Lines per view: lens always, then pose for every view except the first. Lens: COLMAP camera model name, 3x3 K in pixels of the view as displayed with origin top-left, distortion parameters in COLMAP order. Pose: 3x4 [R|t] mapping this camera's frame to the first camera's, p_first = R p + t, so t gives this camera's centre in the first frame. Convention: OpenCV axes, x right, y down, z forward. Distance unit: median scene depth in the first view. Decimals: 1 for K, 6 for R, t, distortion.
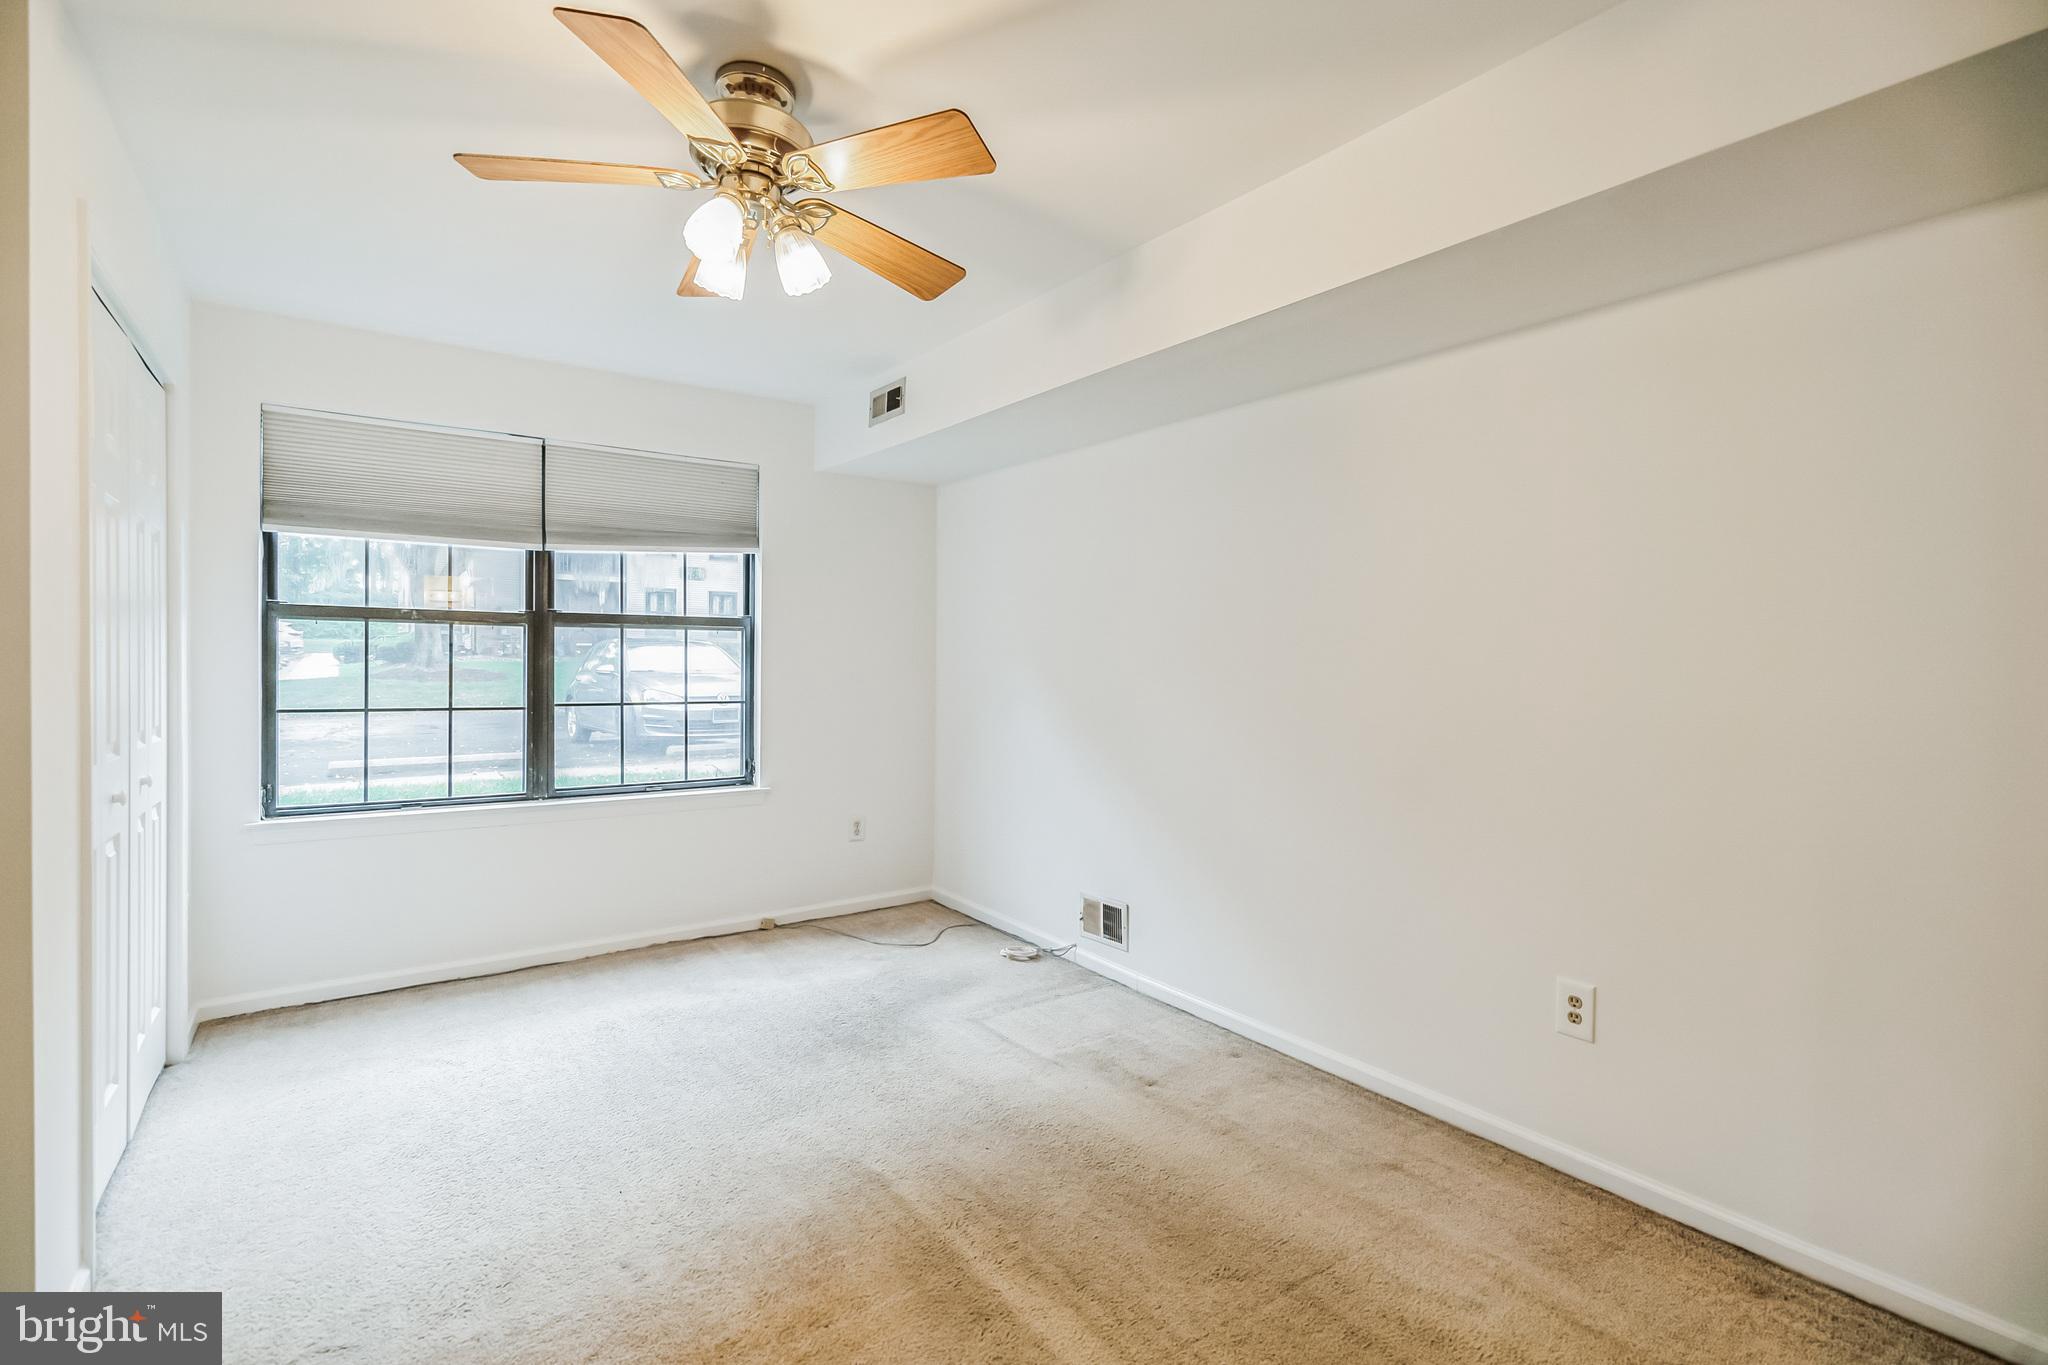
lens RADIAL K [[953.9, 0, 1013.2], [0, 953.9, 685.7], [0, 0, 1]] dist [-0.003305, 0.000172]
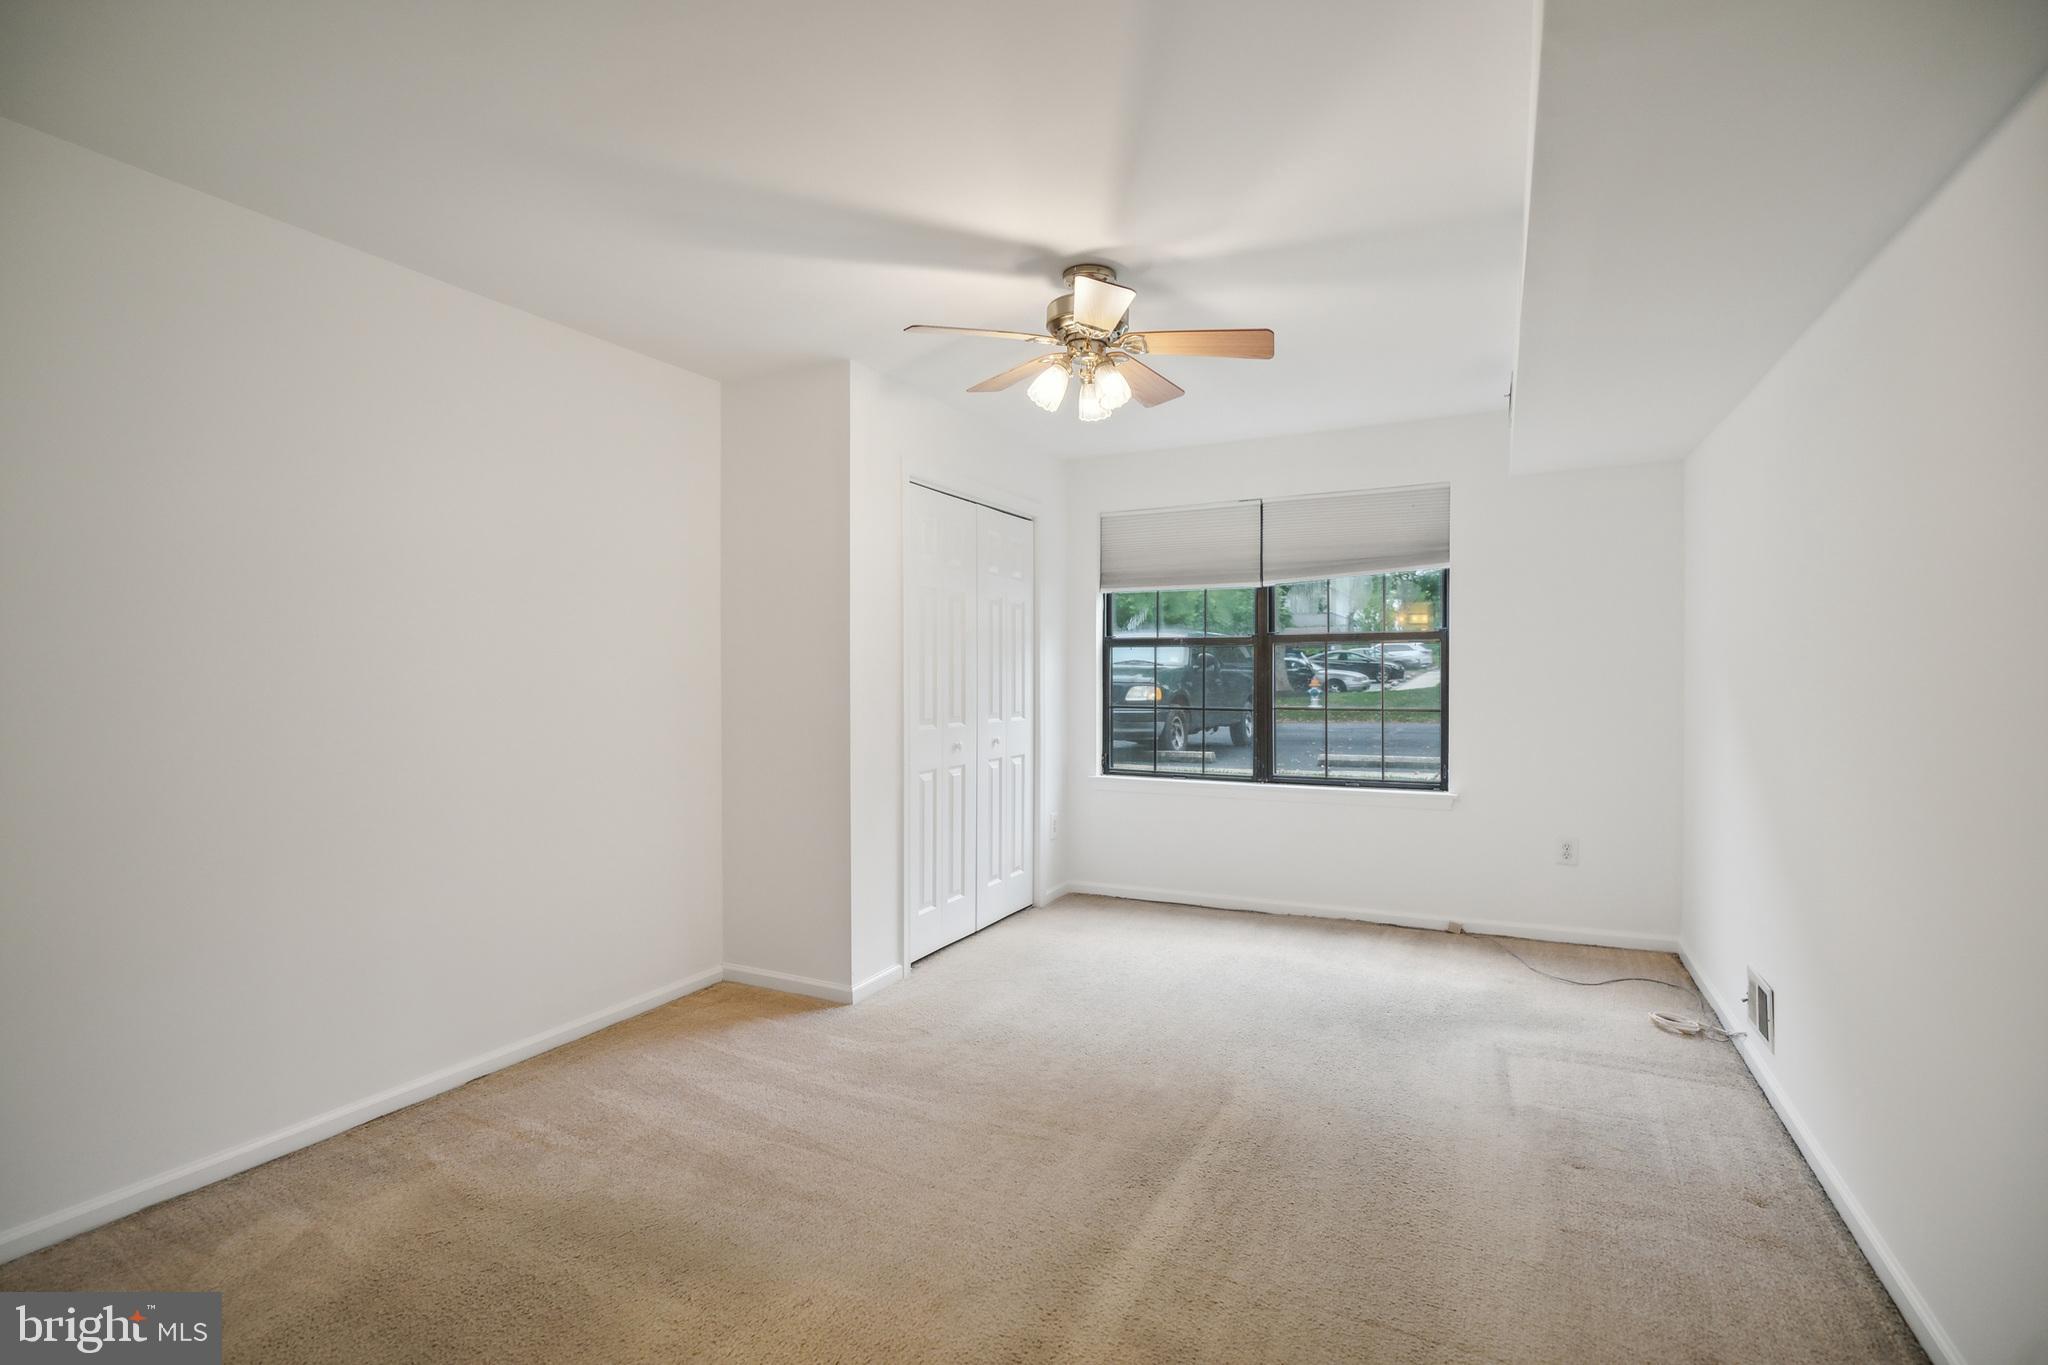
lens RADIAL K [[953.9, 0, 1013.2], [0, 953.9, 685.7], [0, 0, 1]] dist [-0.003305, 0.000172]
pose [[0.459509, 0.001342, -0.888172, 0.529291], [-0.014424, 0.999878, -0.005951, 0.003545], [0.888056, 0.015546, 0.459473, 0.128909]]
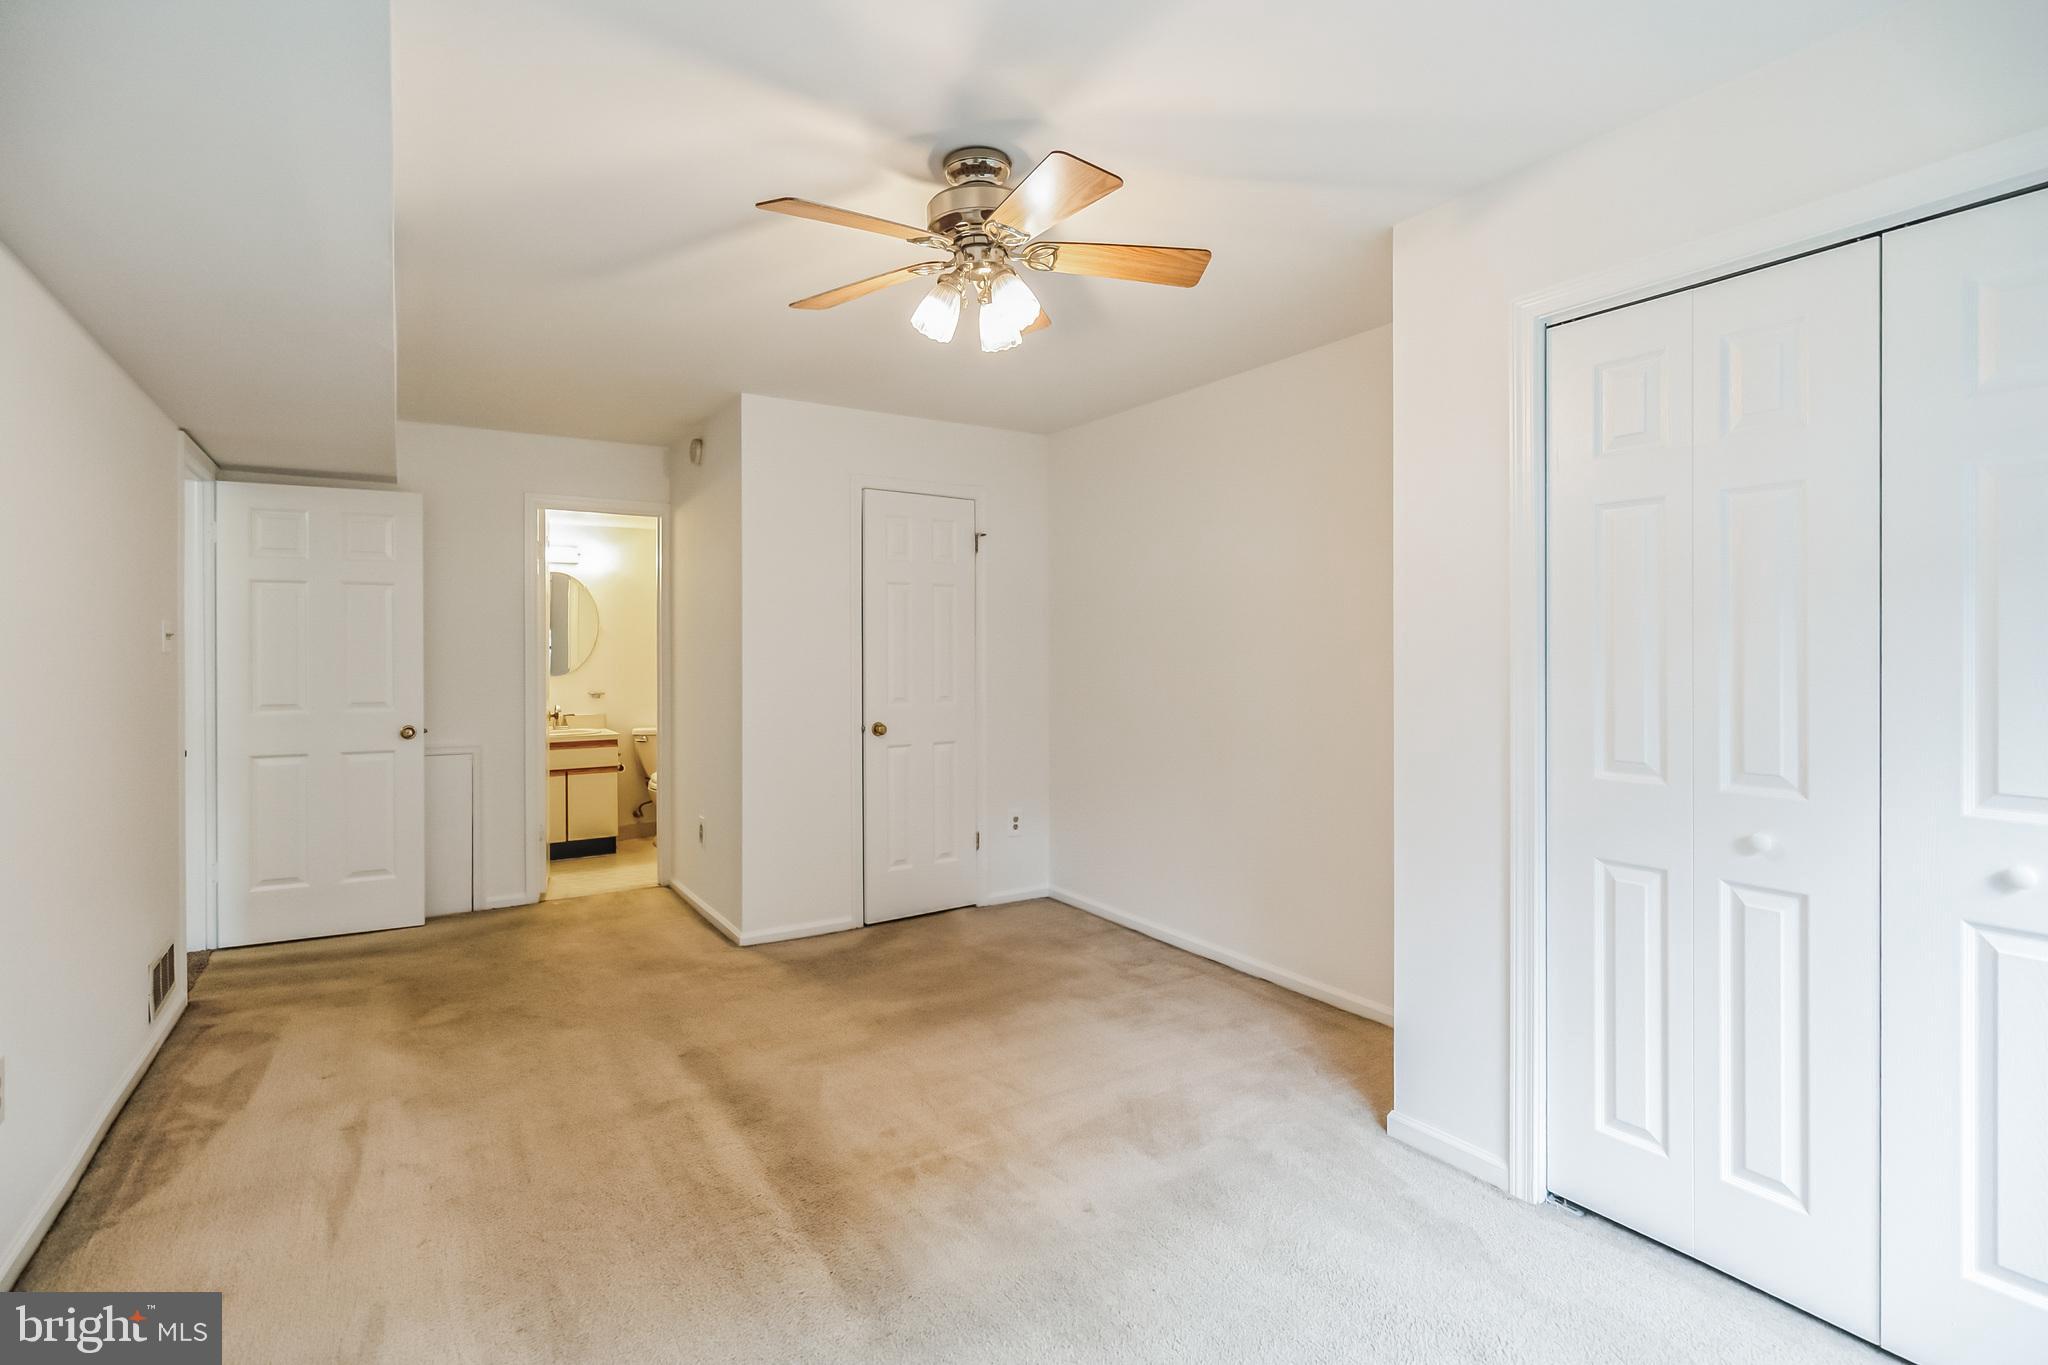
lens RADIAL K [[953.9, 0, 1013.2], [0, 953.9, 685.7], [0, 0, 1]] dist [-0.003305, 0.000172]
pose [[-0.997808, -0.001021, 0.066165, -0.224059], [0.000248, 0.999816, 0.019158, -0.019052], [-0.066172, 0.019132, -0.997625, 1.185043]]
